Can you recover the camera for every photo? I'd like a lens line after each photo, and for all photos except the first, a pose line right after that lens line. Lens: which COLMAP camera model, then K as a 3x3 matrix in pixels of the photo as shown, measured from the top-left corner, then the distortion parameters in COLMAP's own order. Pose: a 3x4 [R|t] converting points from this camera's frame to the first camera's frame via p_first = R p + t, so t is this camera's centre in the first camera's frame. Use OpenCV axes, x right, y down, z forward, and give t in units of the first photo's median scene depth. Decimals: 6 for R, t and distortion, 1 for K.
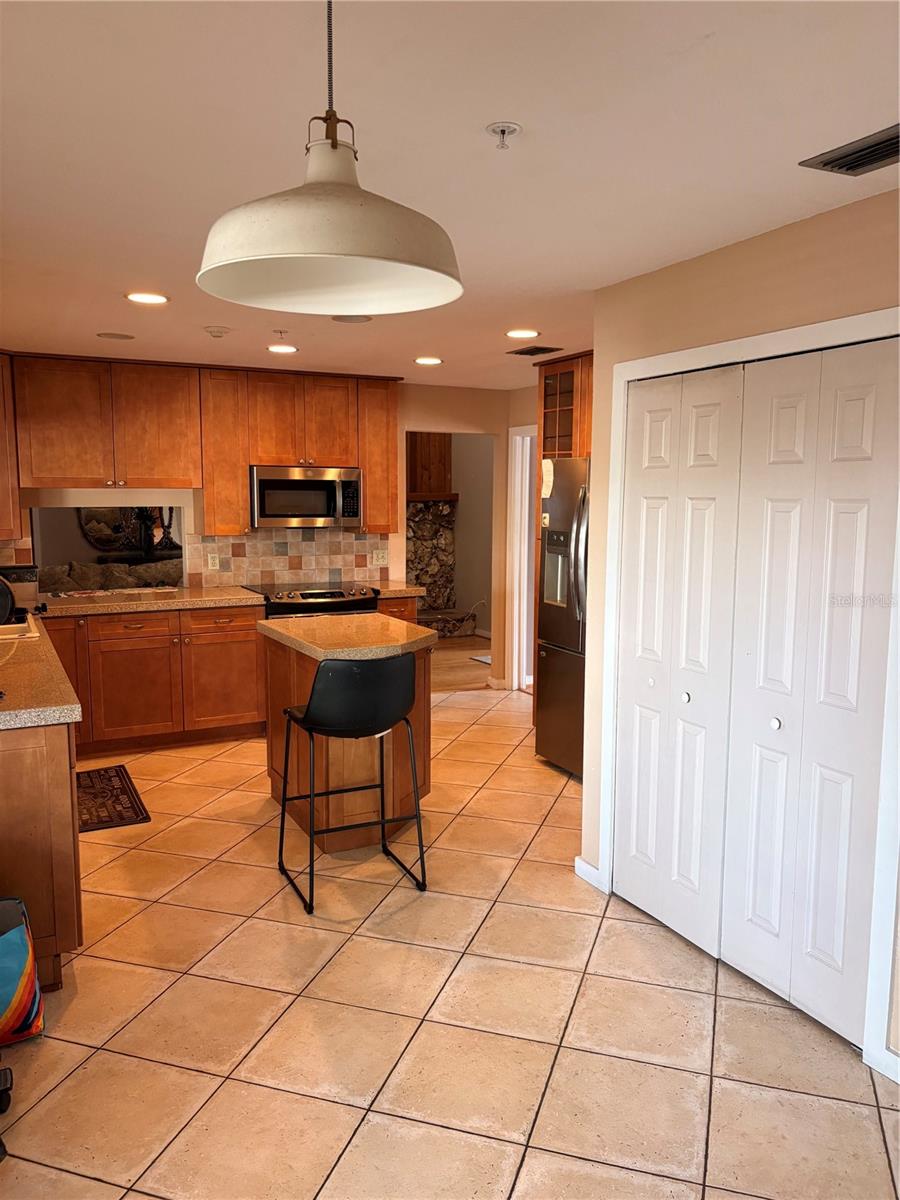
lens RADIAL K [[897.1, 0, 450.3], [0, 897.1, 602.5], [0, 0, 1]] dist [0.015272, -0.002009]
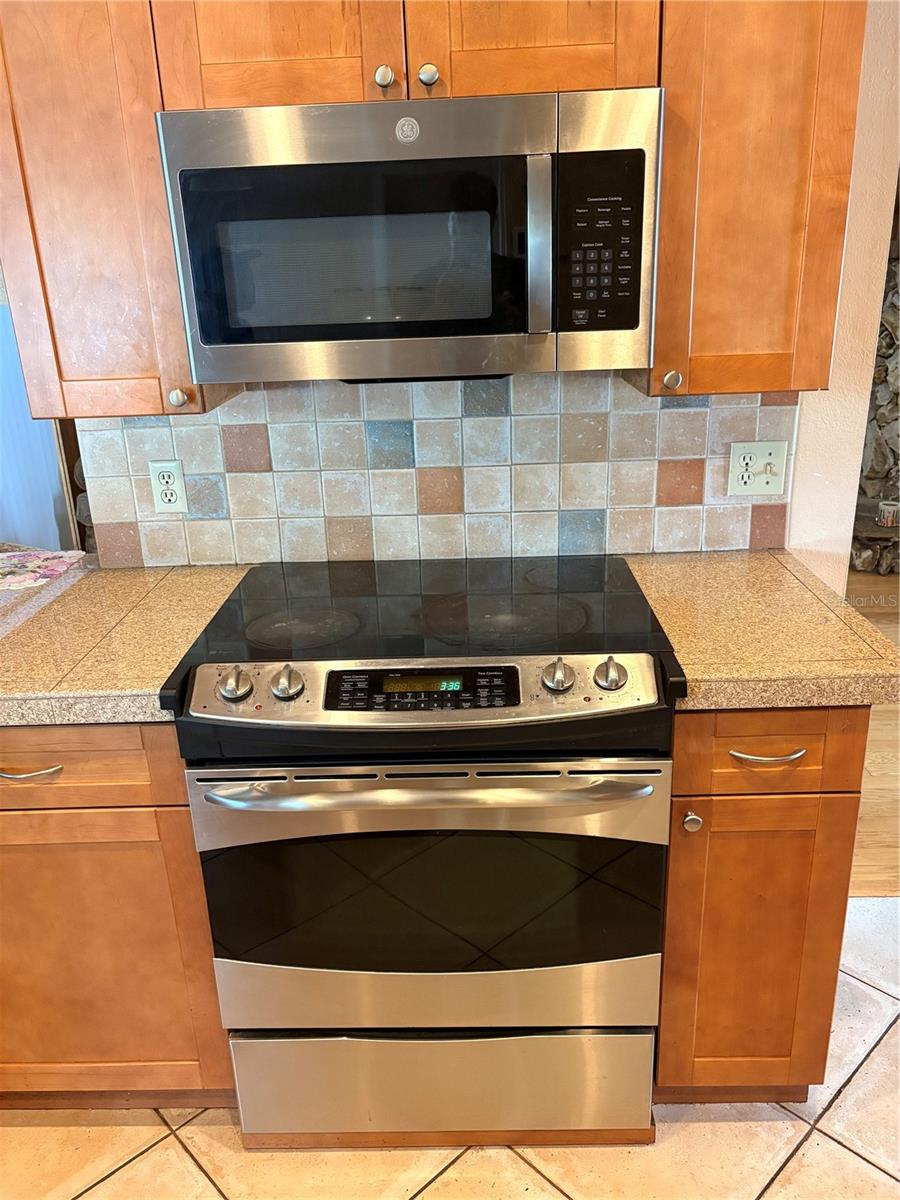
lens RADIAL K [[897.1, 0, 446.2], [0, 897.1, 602.3], [0, 0, 1]] dist [0.015272, -0.002009]
pose [[0.874198, 0.121853, -0.470031, -0.028411], [-0.011713, 0.973011, 0.230463, -0.077075], [0.485428, -0.195965, 0.852031, 0.749741]]
